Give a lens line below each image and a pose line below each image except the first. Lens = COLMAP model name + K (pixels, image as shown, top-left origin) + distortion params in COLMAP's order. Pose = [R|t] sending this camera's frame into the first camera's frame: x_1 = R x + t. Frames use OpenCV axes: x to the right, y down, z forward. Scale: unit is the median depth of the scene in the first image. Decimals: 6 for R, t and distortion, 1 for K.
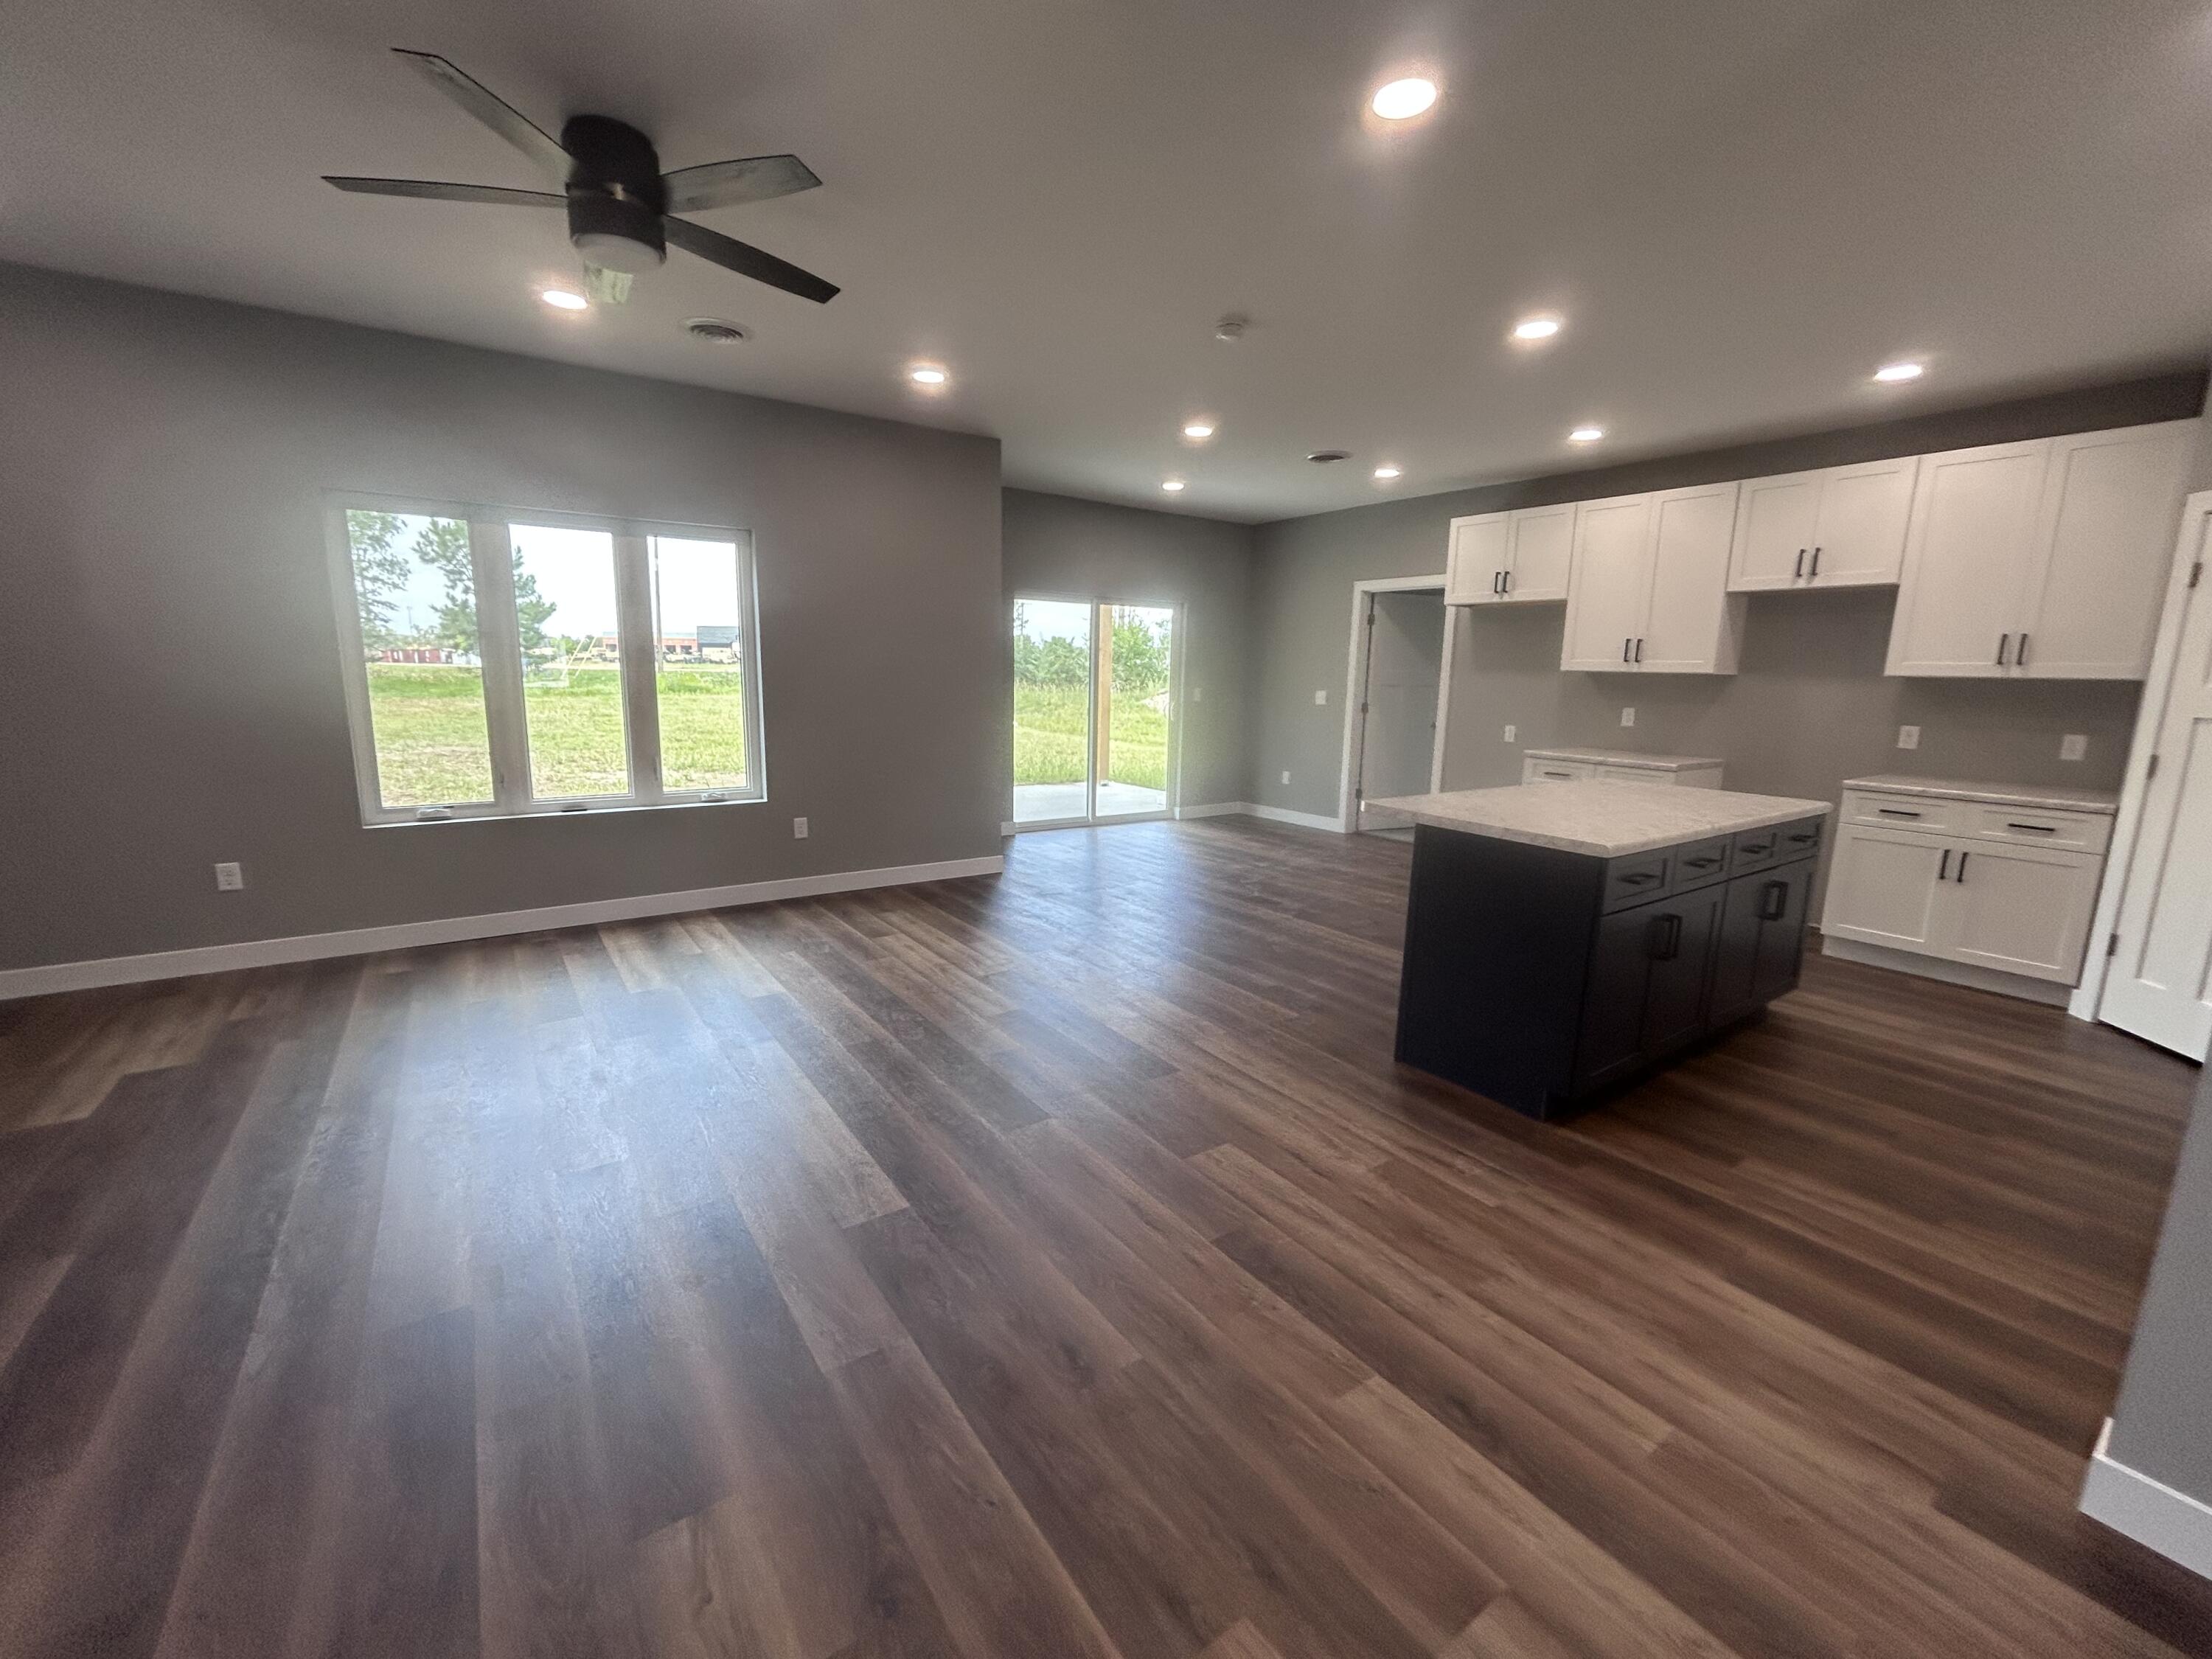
lens RADIAL K [[899.3, 0, 1104.2], [0, 899.3, 828.4], [0, 0, 1]] dist [-0.002821, 0.001963]
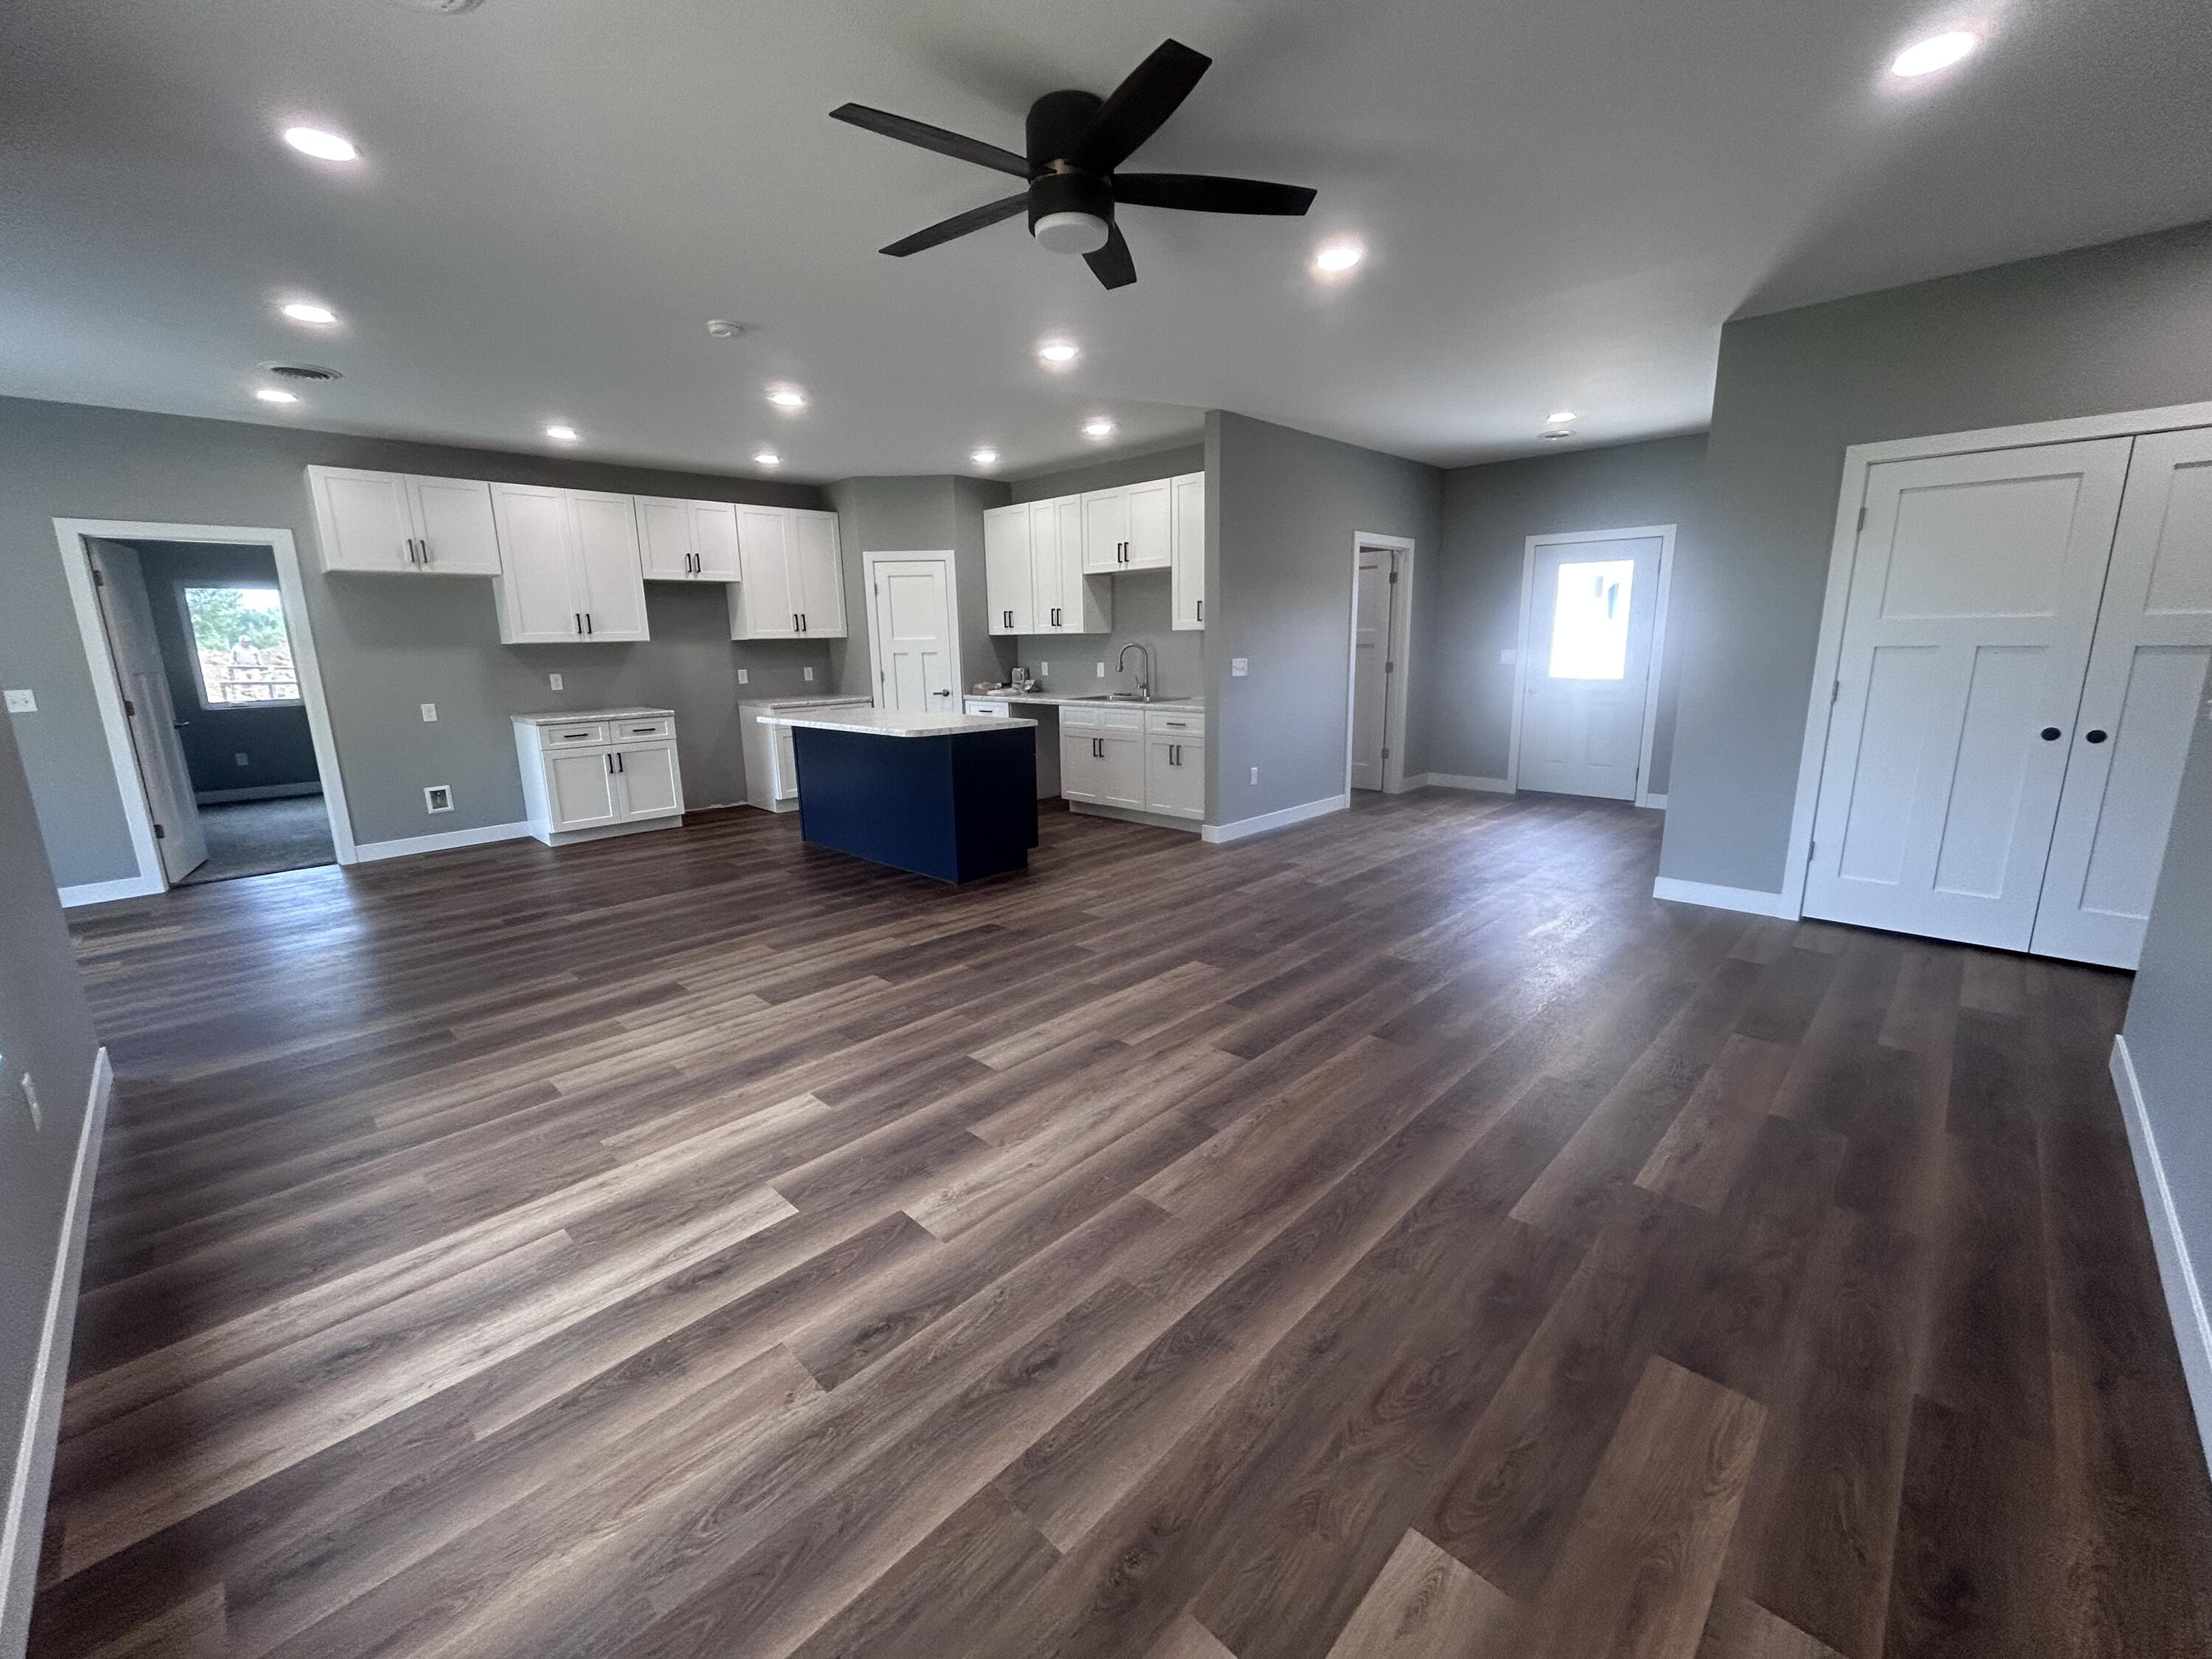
lens RADIAL K [[899.3, 0, 1109.5], [0, 899.3, 831.9], [0, 0, 1]] dist [-0.002821, 0.001963]
pose [[-0.186060, -0.227380, 0.955866, -0.930759], [0.187415, 0.946778, 0.261699, -0.150892], [-0.964498, 0.227835, -0.133543, 0.703947]]
